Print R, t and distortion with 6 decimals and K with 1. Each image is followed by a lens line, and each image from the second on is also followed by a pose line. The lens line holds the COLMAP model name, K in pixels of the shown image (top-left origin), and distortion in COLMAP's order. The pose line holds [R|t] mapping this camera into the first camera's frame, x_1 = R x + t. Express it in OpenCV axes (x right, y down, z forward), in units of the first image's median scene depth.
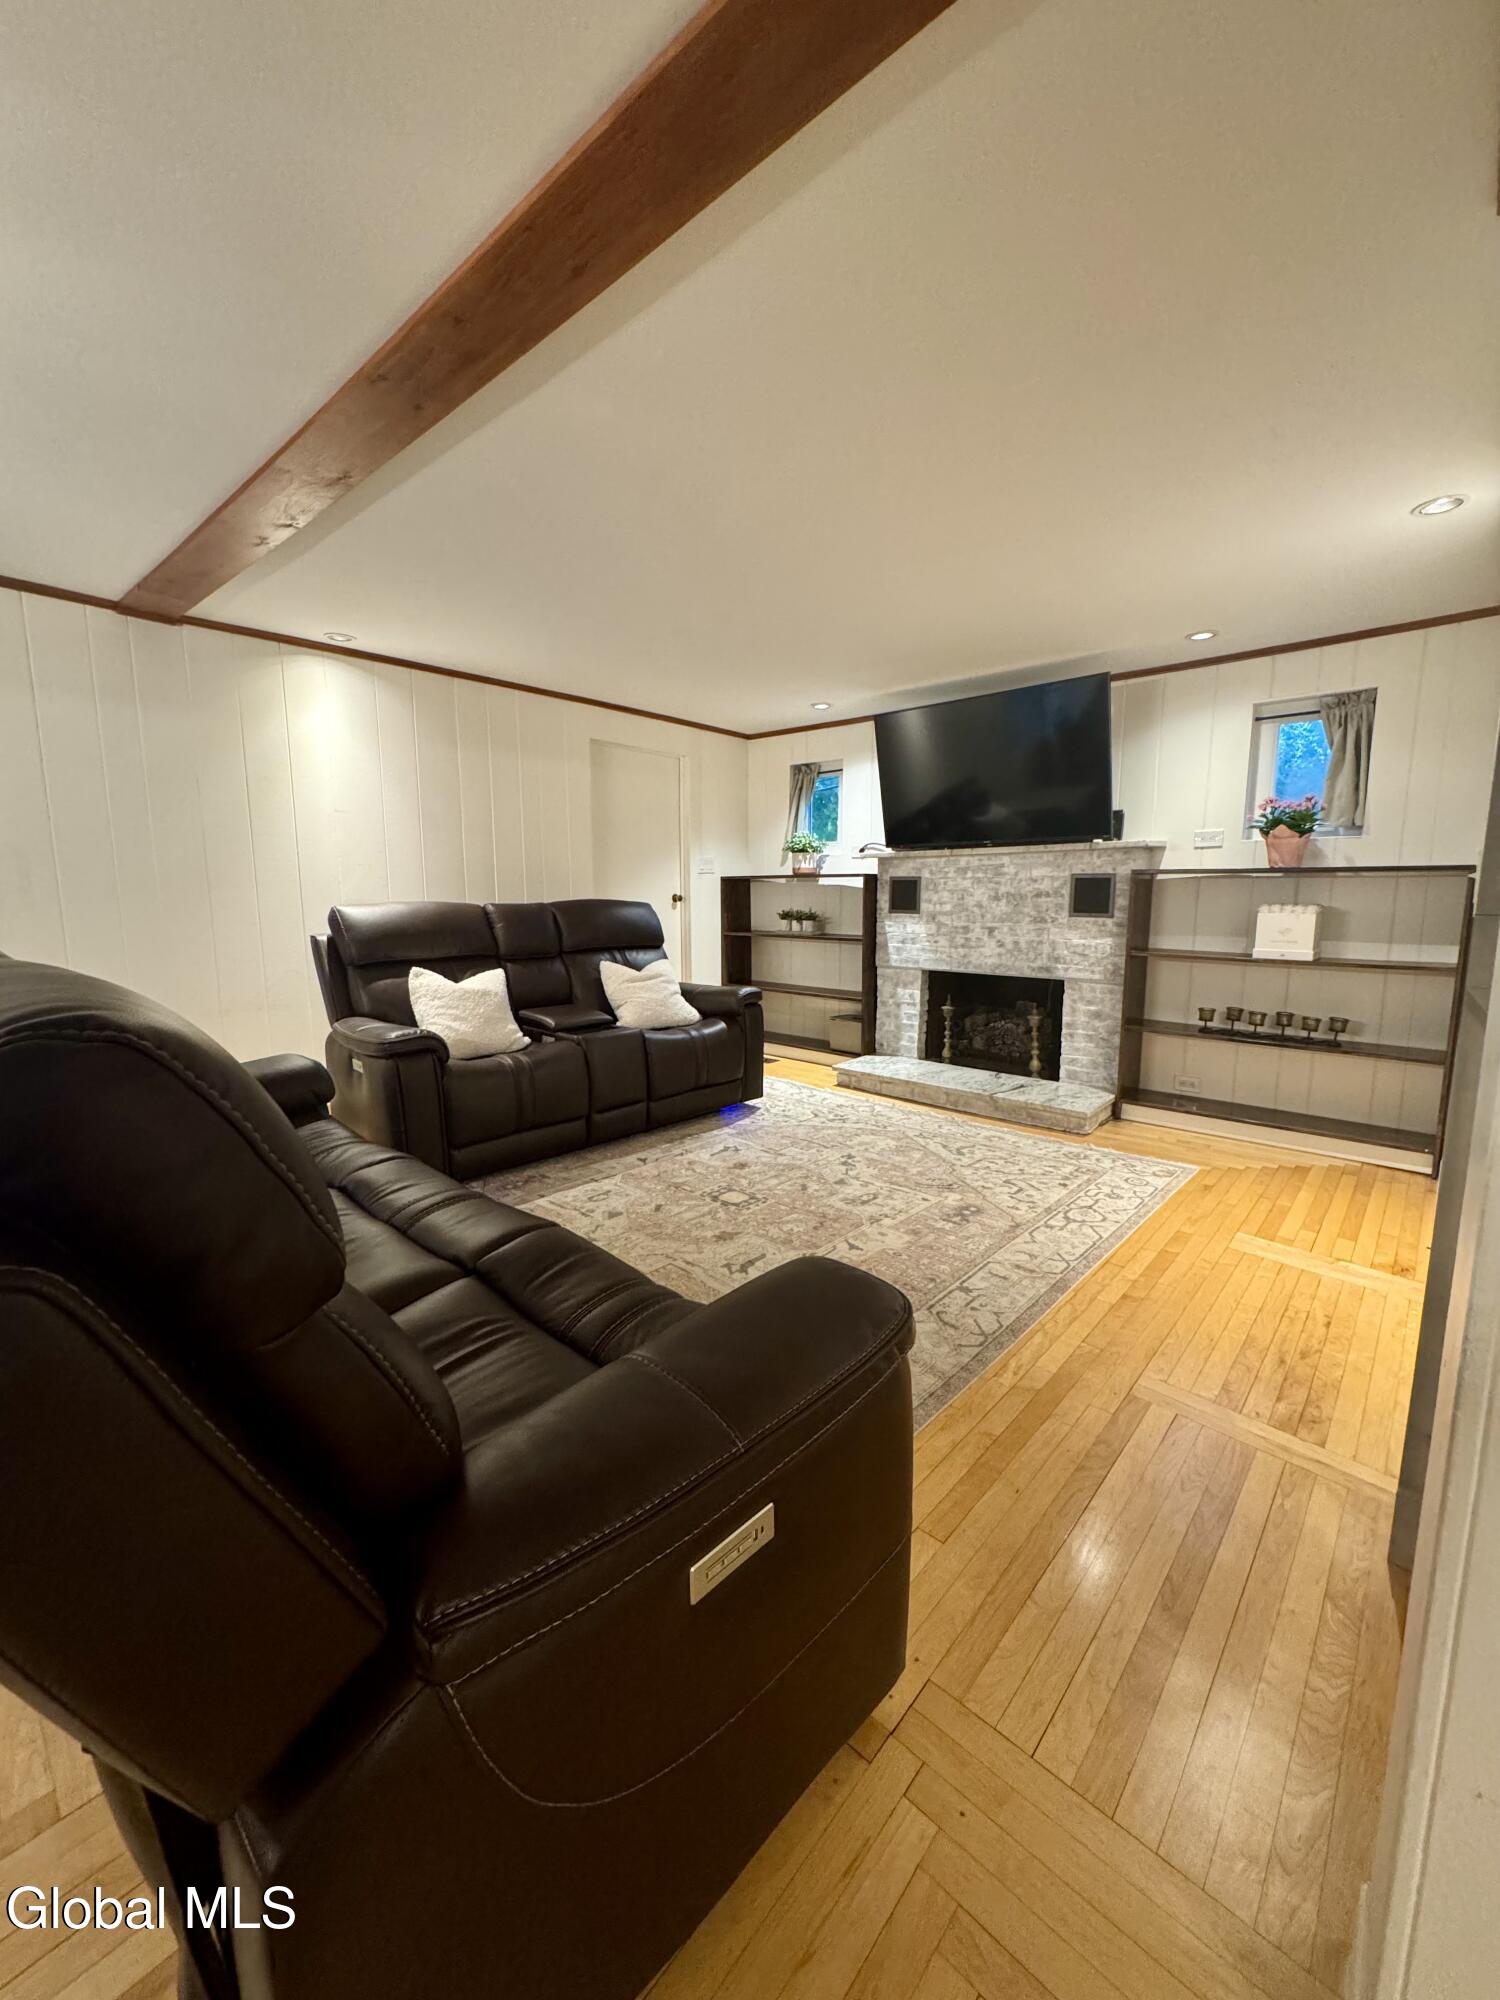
lens RADIAL K [[793.6, 0, 752.6], [0, 793.6, 1002.8], [0, 0, 1]] dist [-0.004468, 0.001488]
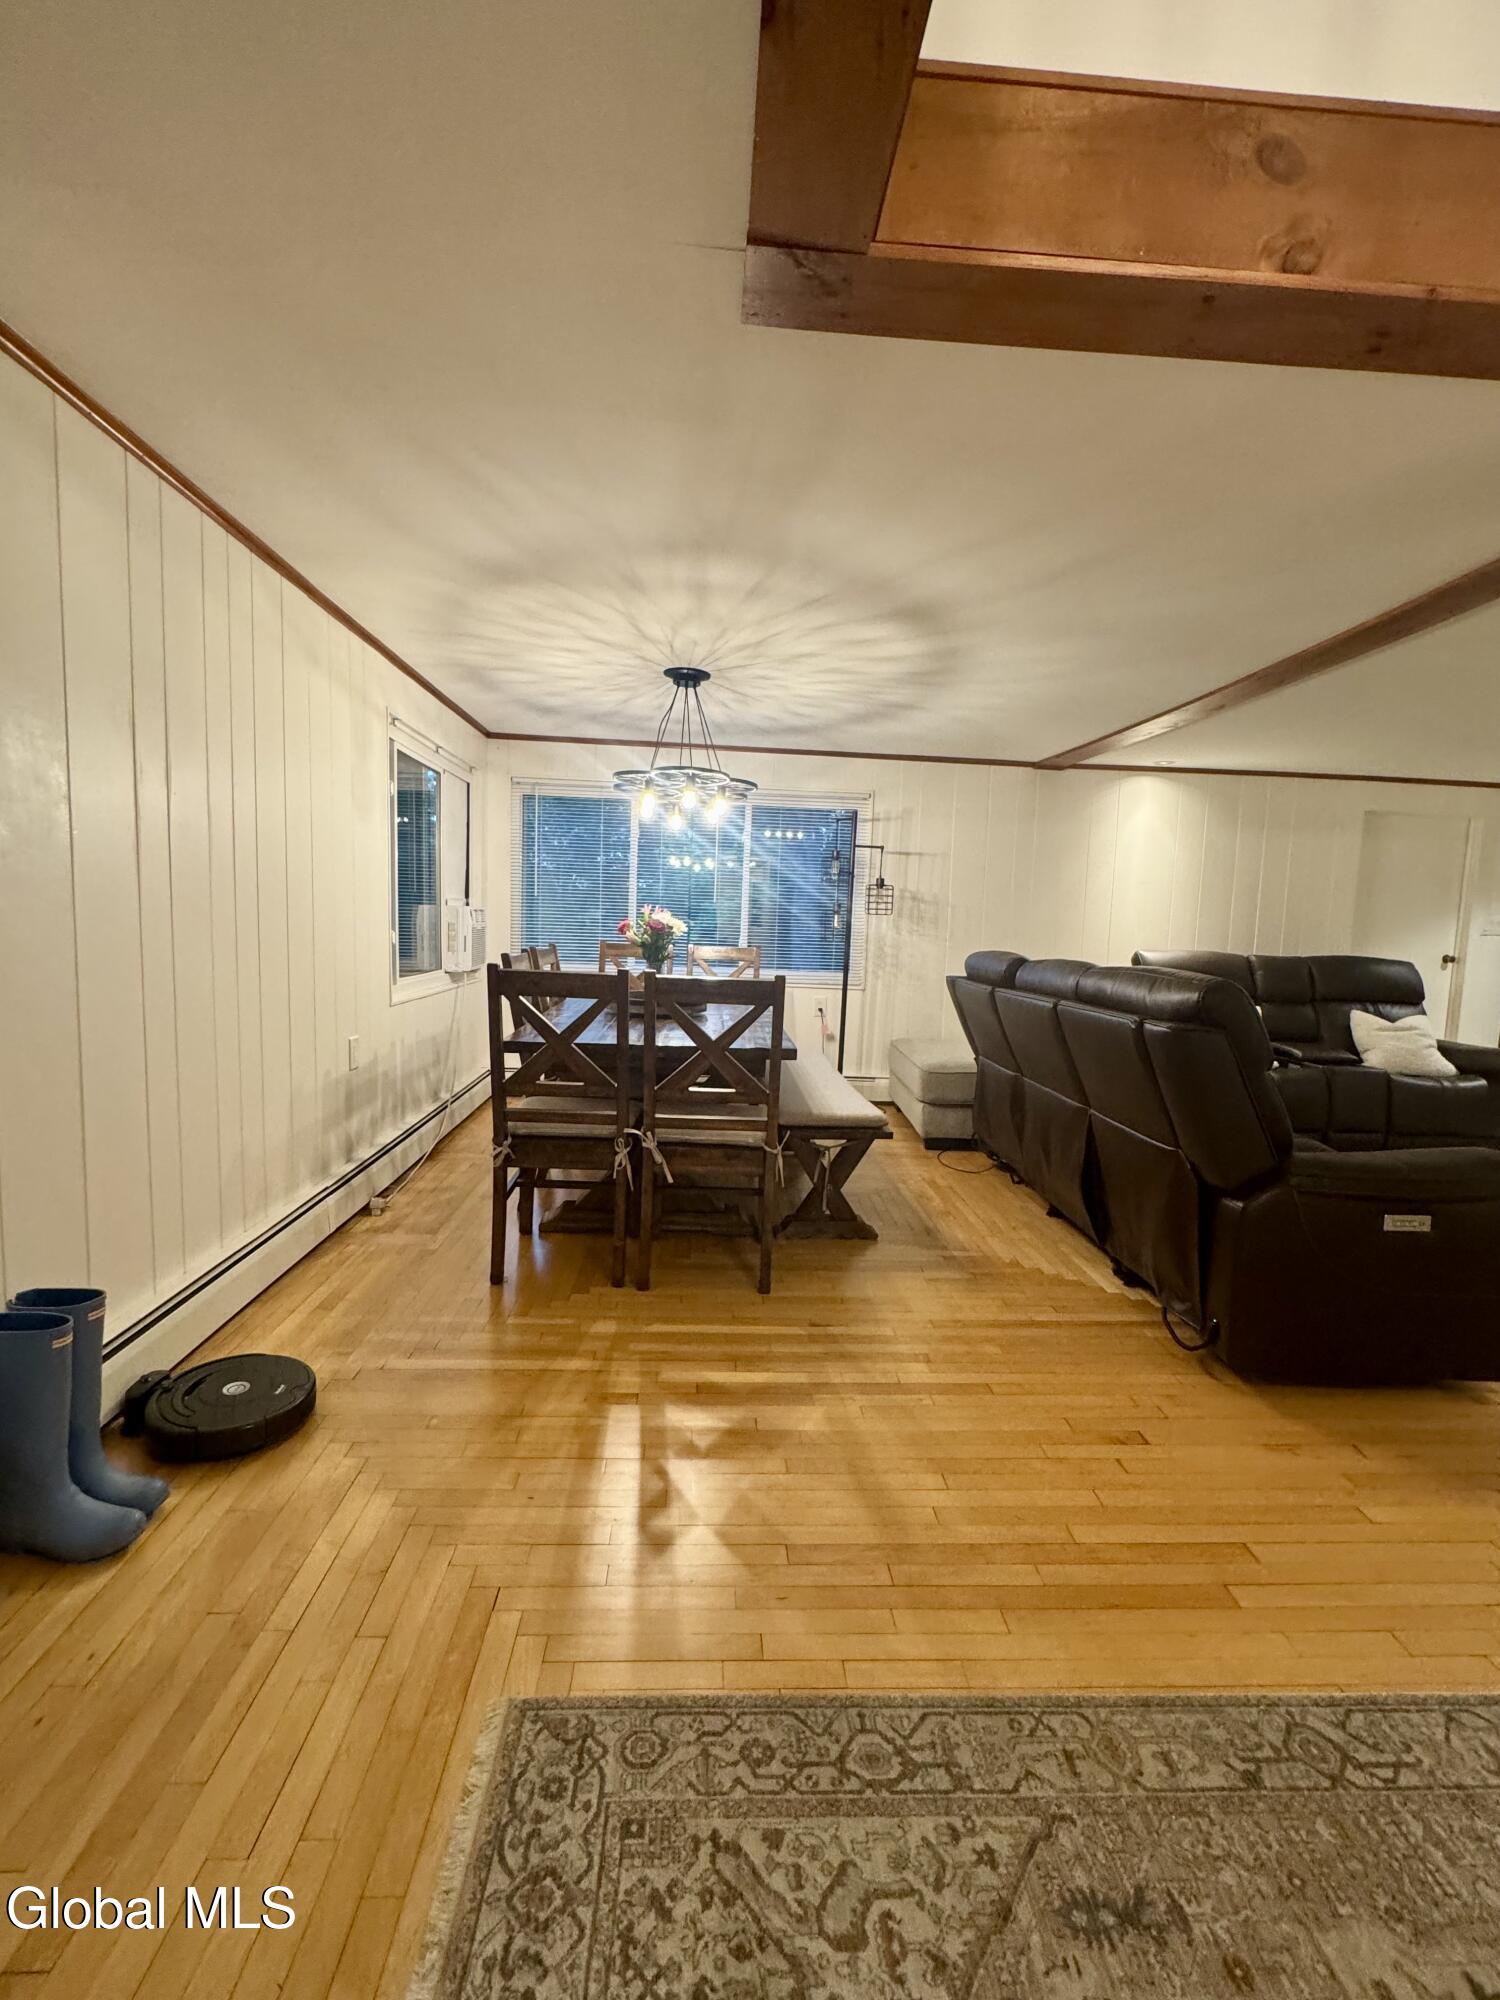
lens RADIAL K [[862.3, 0, 755.3], [0, 862.3, 1004.4], [0, 0, 1]] dist [-0.000692, 0.000231]
pose [[0.705925, 0.095104, -0.701873, 0.071796], [-0.137086, 0.990552, -0.003658, 0.061064], [0.694894, 0.098800, 0.712293, -0.475366]]
